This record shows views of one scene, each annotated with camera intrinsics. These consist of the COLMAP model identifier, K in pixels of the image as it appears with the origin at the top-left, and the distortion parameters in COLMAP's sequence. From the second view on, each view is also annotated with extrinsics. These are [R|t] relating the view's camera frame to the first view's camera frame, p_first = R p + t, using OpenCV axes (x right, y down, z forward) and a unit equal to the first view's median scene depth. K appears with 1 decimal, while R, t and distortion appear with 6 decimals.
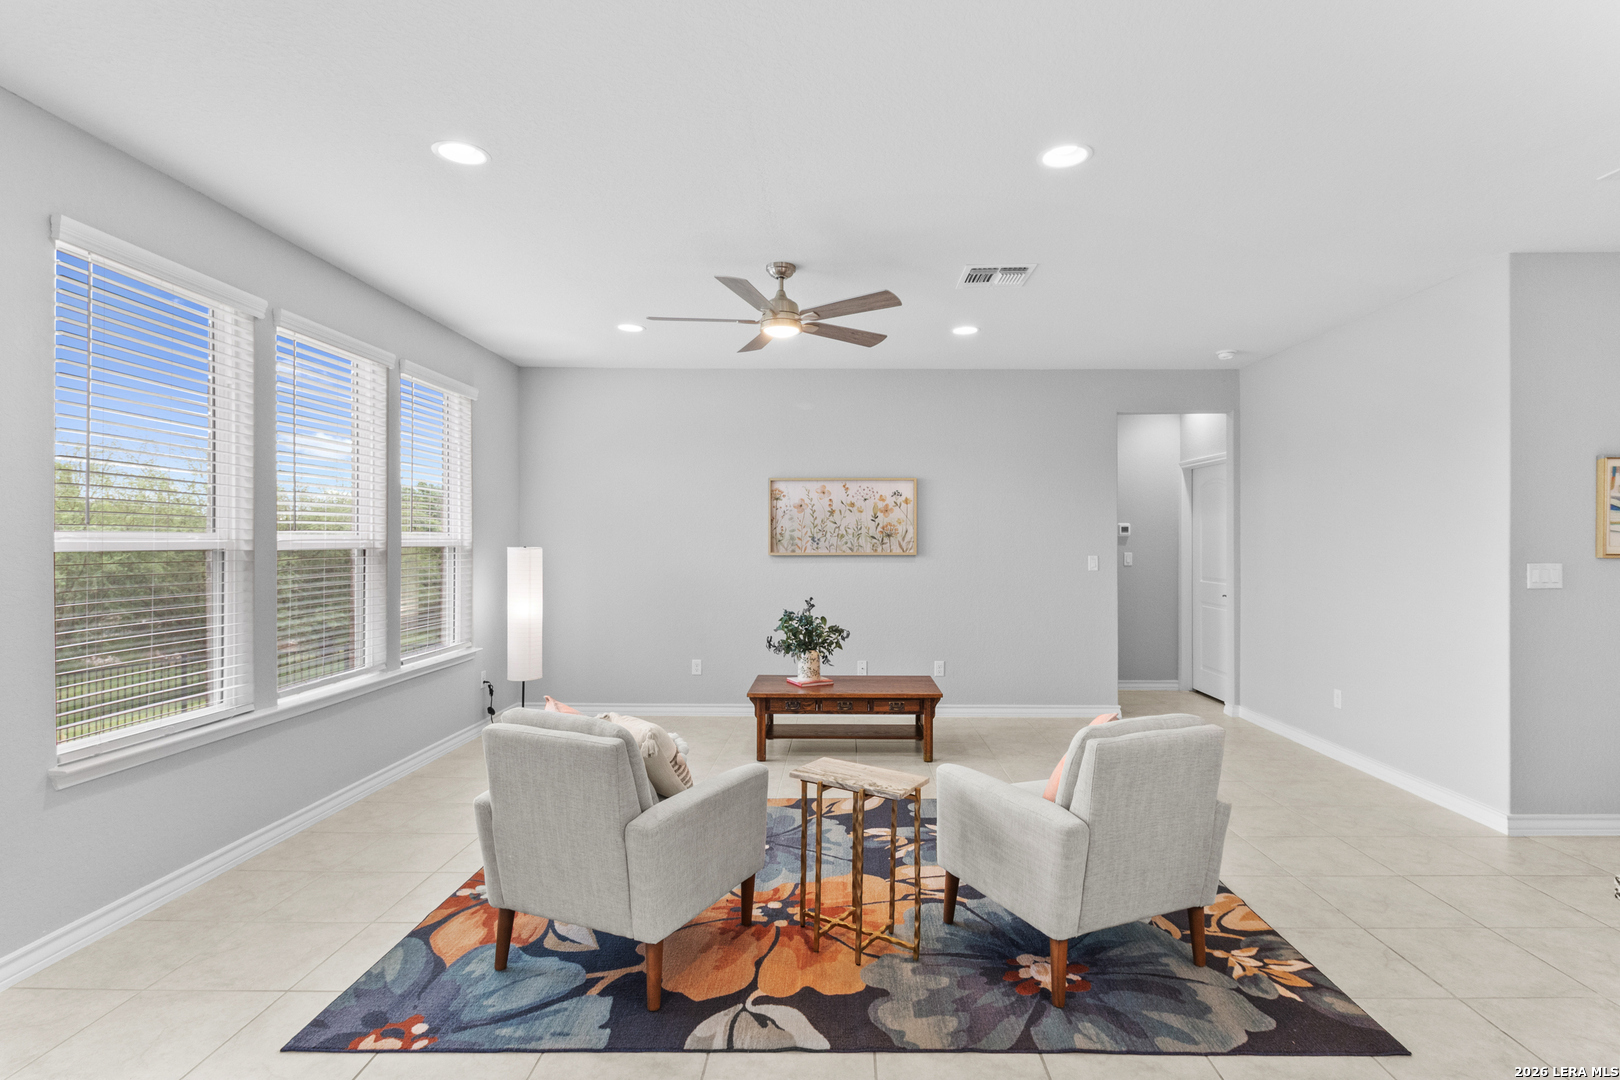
lens RADIAL K [[818.0, 0, 815.9], [0, 818.0, 543.3], [0, 0, 1]] dist [-0.001493, 0.000185]
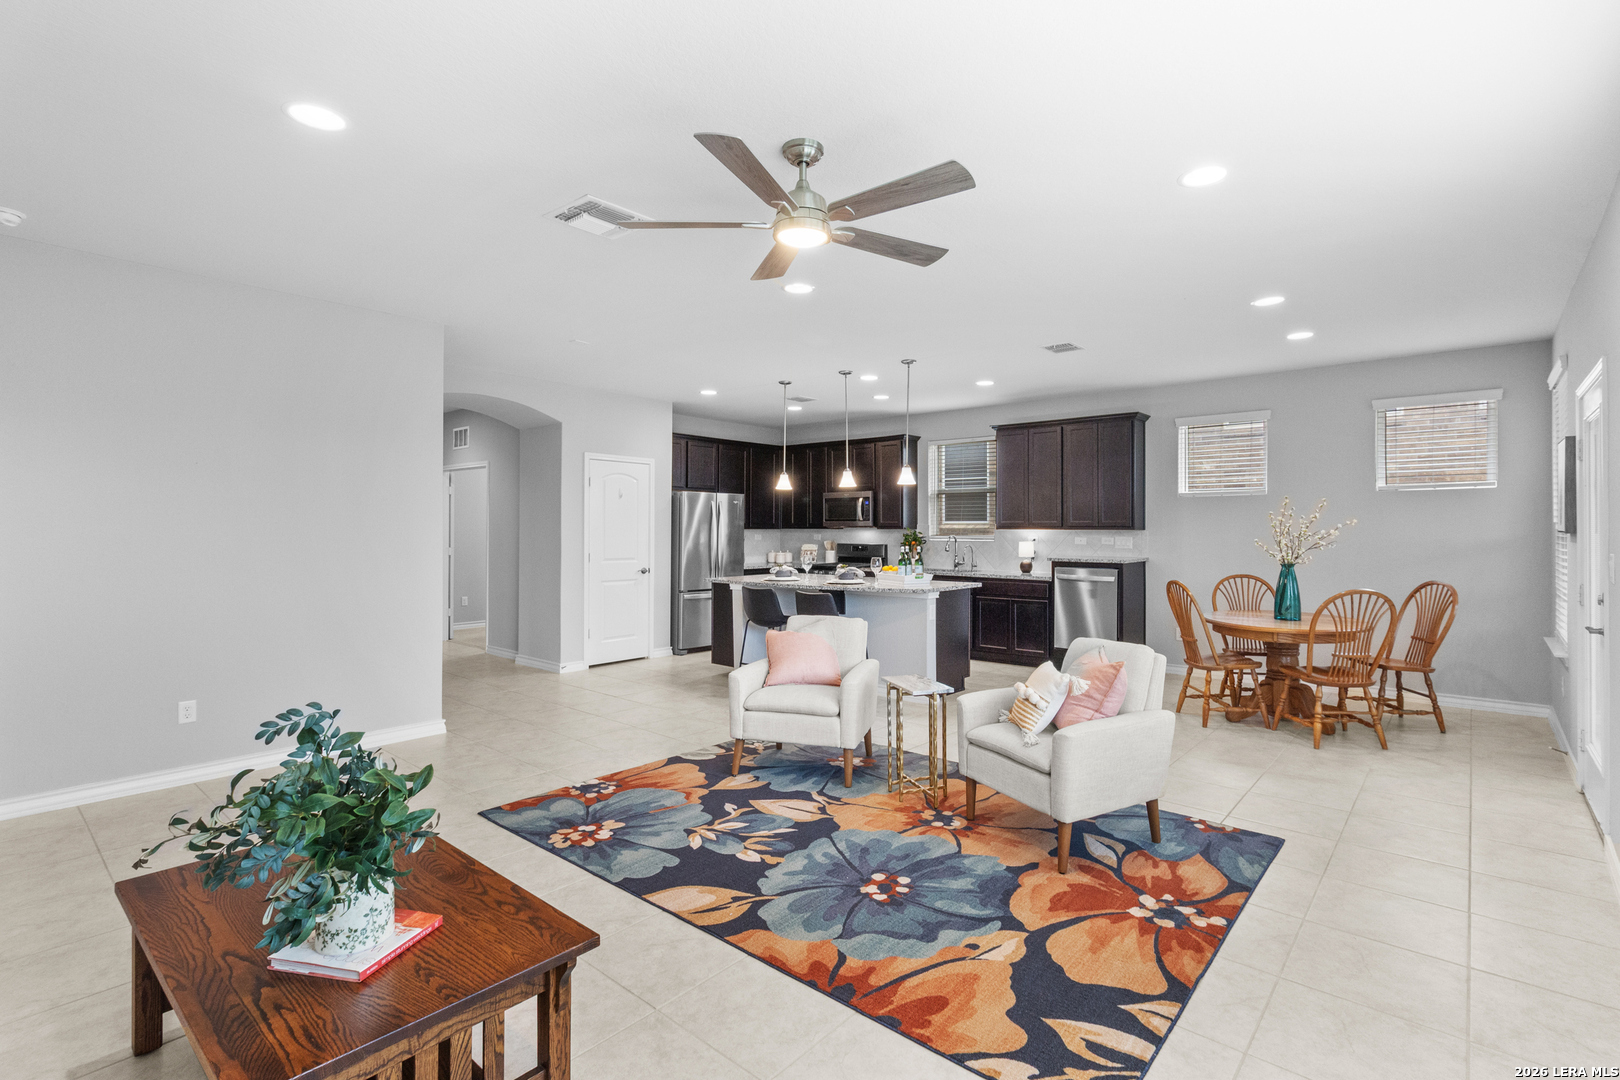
lens RADIAL K [[749.6, 0, 823.8], [0, 749.6, 526.9], [0, 0, 1]] dist [0.000521, -0.000442]
pose [[-0.776452, -0.002682, 0.630171, -0.636165], [-0.005390, 0.999983, -0.002384, -0.010809], [-0.630153, -0.005248, -0.776453, 1.997235]]
